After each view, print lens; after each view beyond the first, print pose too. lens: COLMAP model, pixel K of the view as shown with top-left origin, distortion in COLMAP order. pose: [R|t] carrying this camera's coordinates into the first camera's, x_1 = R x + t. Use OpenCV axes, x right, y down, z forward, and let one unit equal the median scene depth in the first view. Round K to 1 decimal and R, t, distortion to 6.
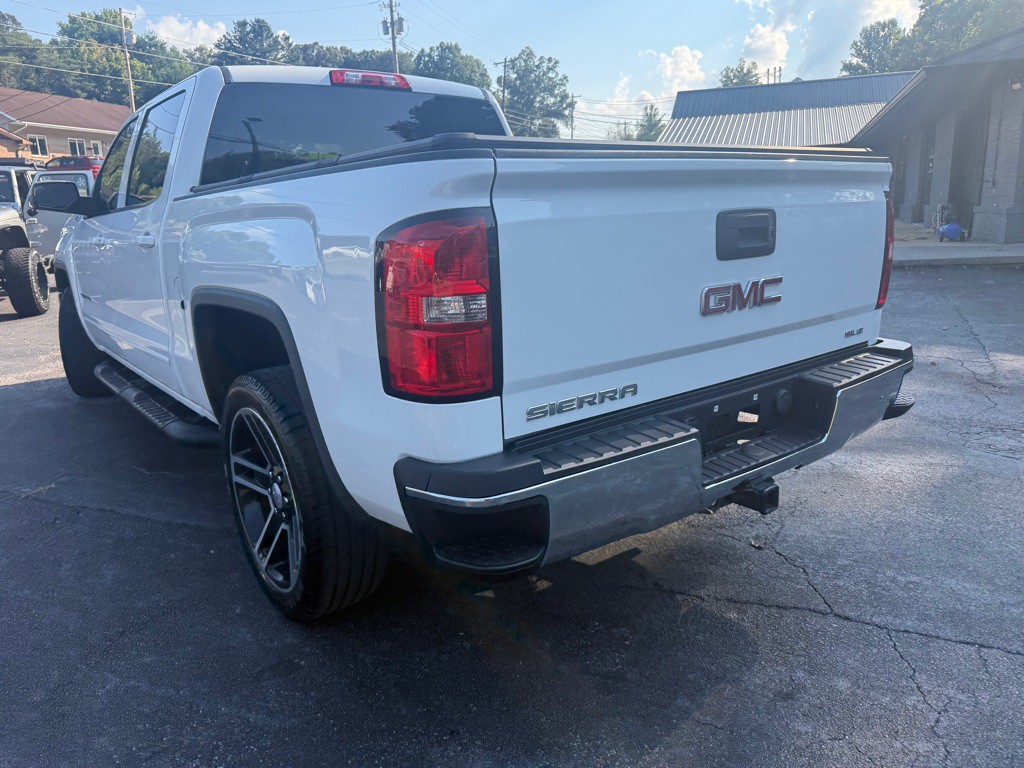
lens RADIAL K [[728.9, 0, 518.6], [0, 728.9, 381.4], [0, 0, 1]] dist [0.020063, -0.026052]
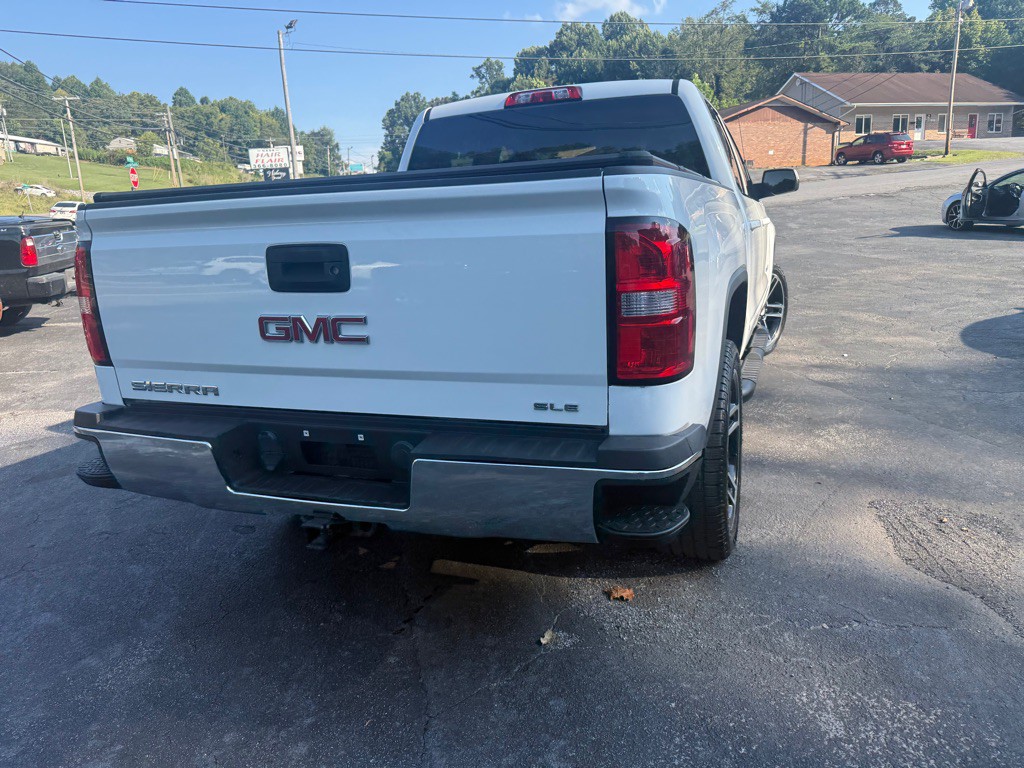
lens RADIAL K [[728.9, 0, 519.7], [0, 728.9, 380.0], [0, 0, 1]] dist [0.020063, -0.026052]
pose [[0.522780, 0.201959, -0.828199, 1.005904], [-0.173143, 0.976436, 0.128814, -0.176259], [0.834699, 0.076056, 0.545430, 0.539145]]
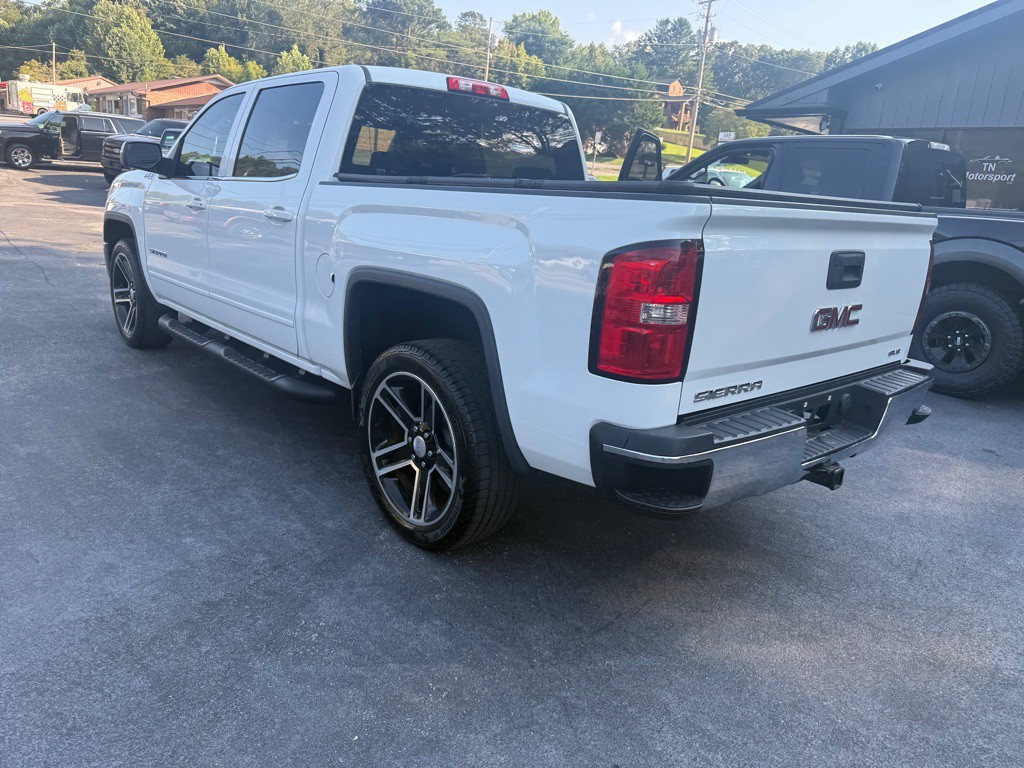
lens RADIAL K [[728.9, 0, 509.2], [0, 728.9, 388.5], [0, 0, 1]] dist [0.020063, -0.026052]
pose [[0.993710, 0.081714, 0.076576, -0.266924], [-0.084021, 0.996087, 0.027393, 0.014088], [-0.074038, -0.033655, 0.996687, -0.178182]]
